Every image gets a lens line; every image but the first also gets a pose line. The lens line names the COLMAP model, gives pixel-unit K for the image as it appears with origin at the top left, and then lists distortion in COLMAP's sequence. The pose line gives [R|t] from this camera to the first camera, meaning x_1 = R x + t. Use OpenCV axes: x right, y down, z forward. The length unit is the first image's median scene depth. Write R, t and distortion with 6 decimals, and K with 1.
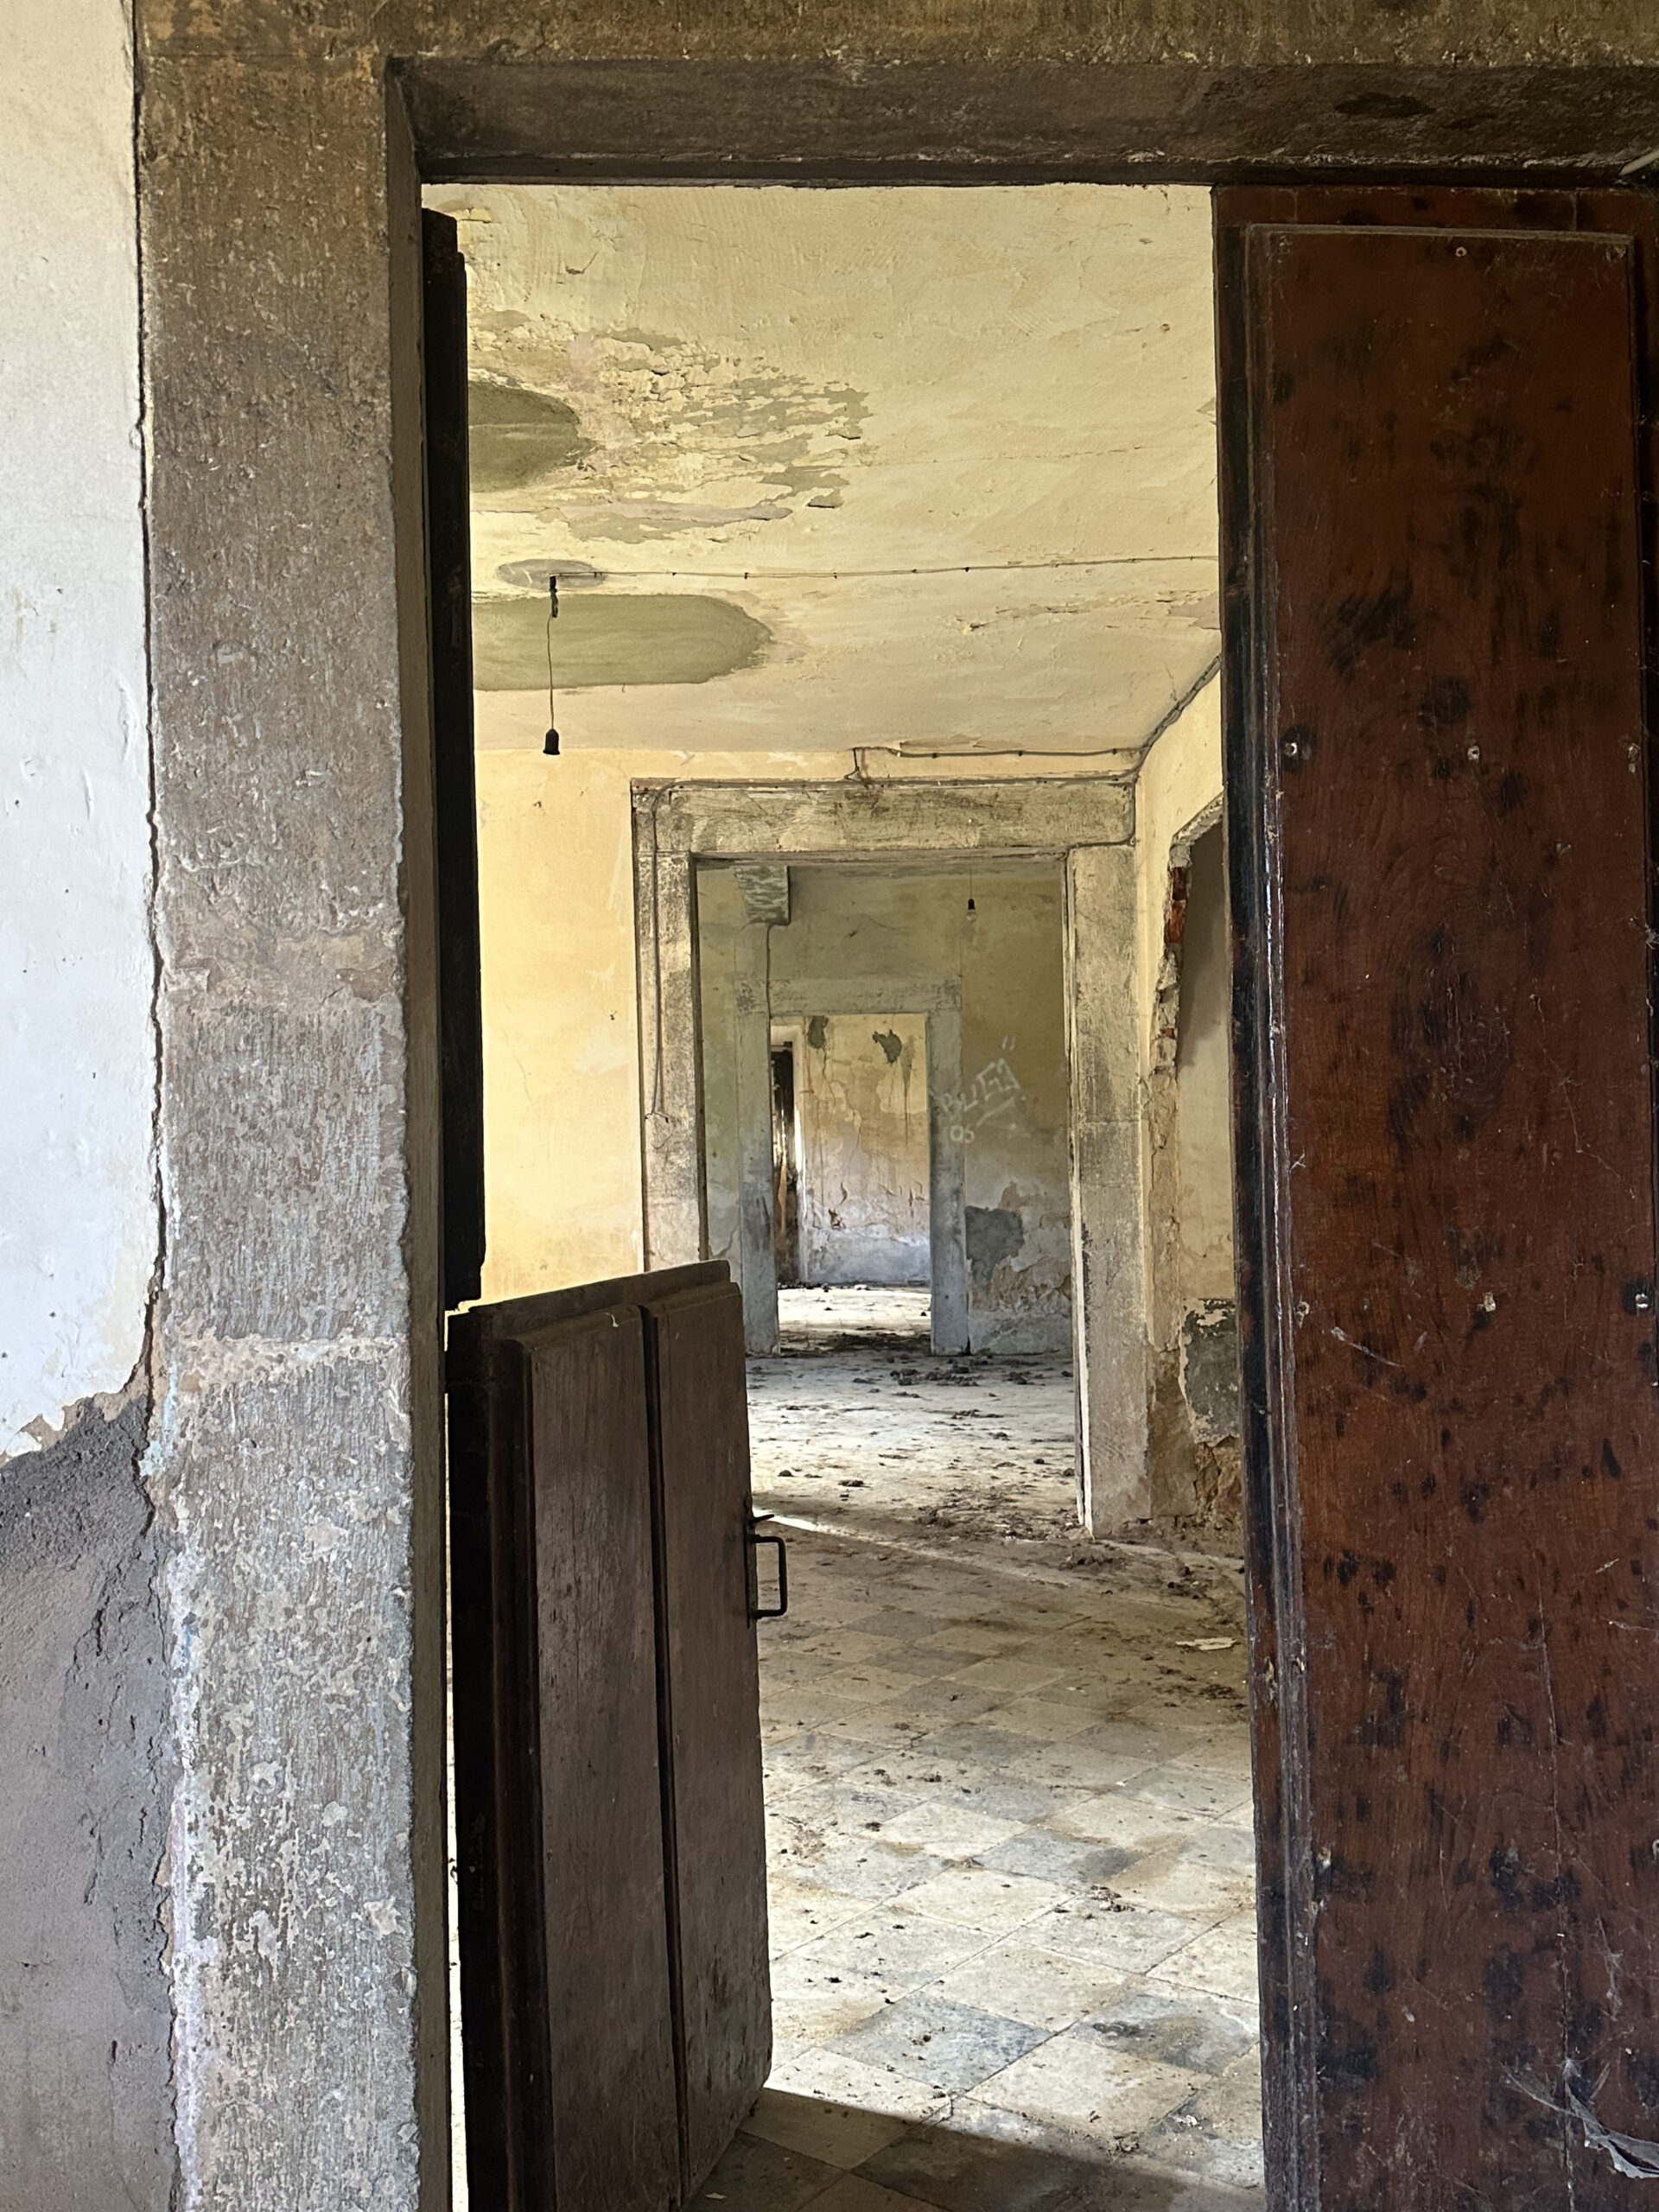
lens RADIAL K [[1954.0, 0, 831.1], [0, 1954.0, 1101.3], [0, 0, 1]] dist [0.175653, -0.339391]
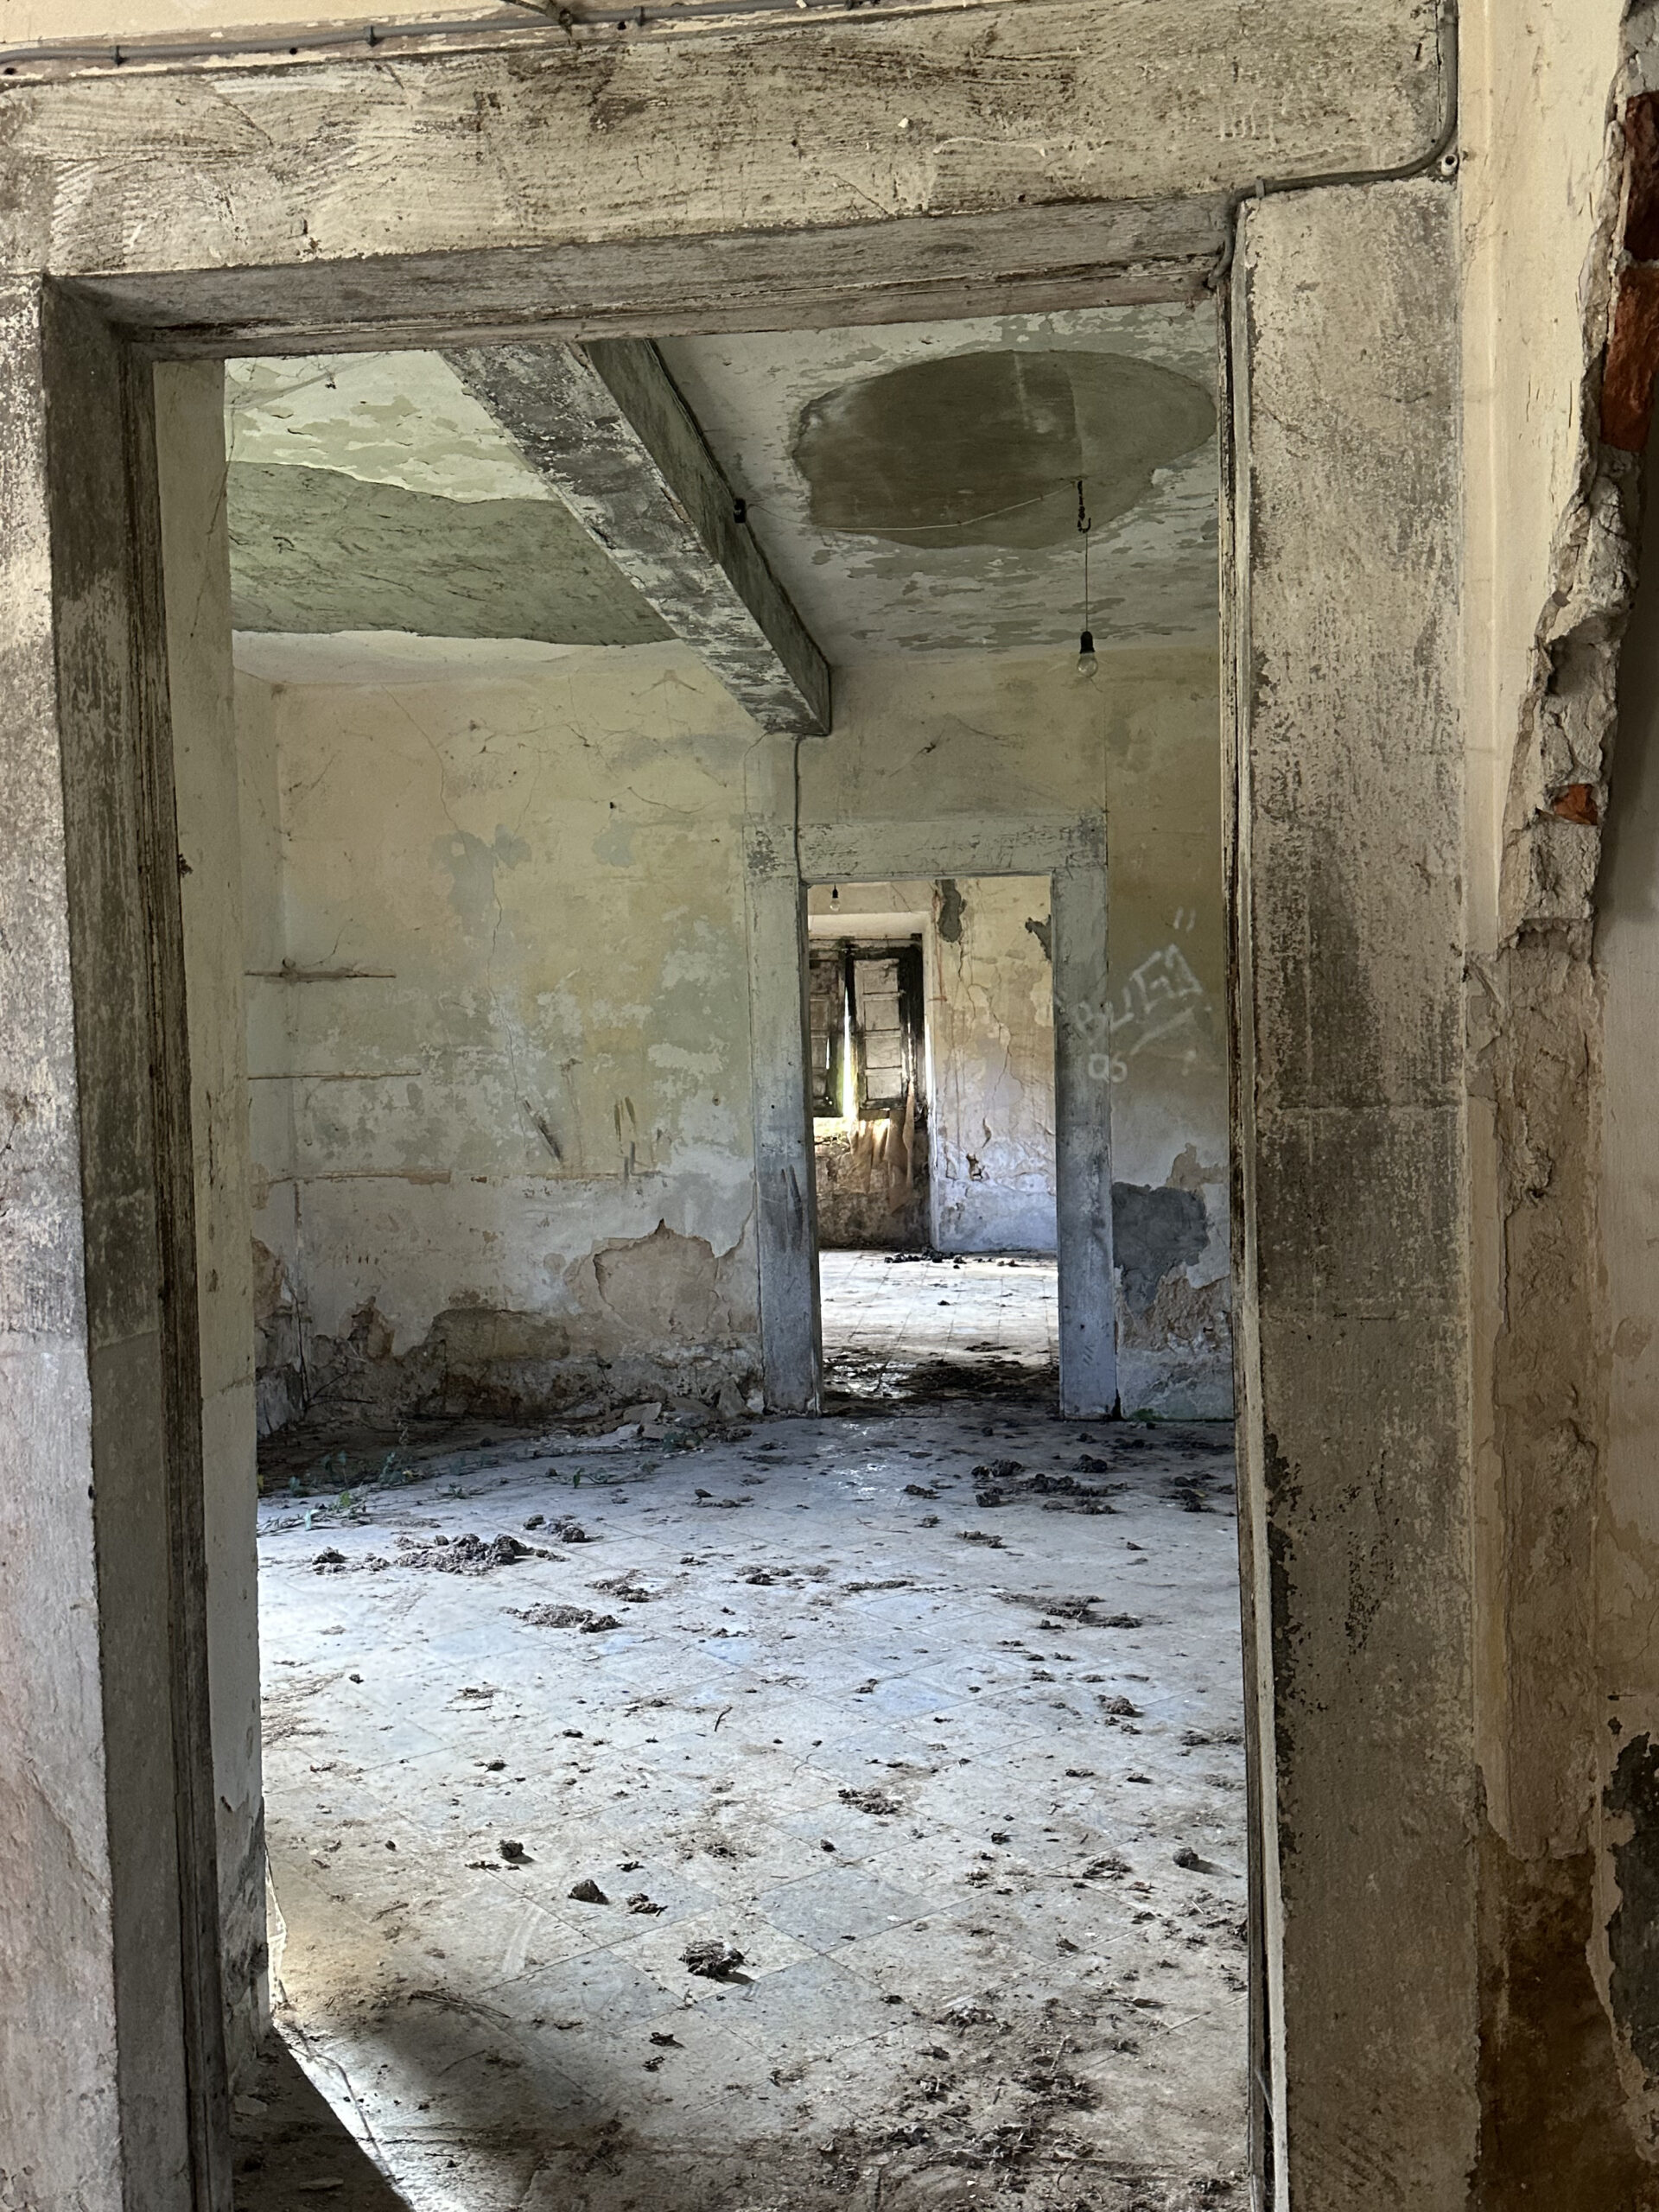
lens RADIAL K [[1954.0, 0, 823.3], [0, 1954.0, 1105.0], [0, 0, 1]] dist [0.175653, -0.339391]
pose [[0.992901, -0.001007, -0.118940, 0.095044], [0.006986, 0.998732, 0.049861, -0.005635], [0.118739, -0.050338, 0.991649, 0.680391]]
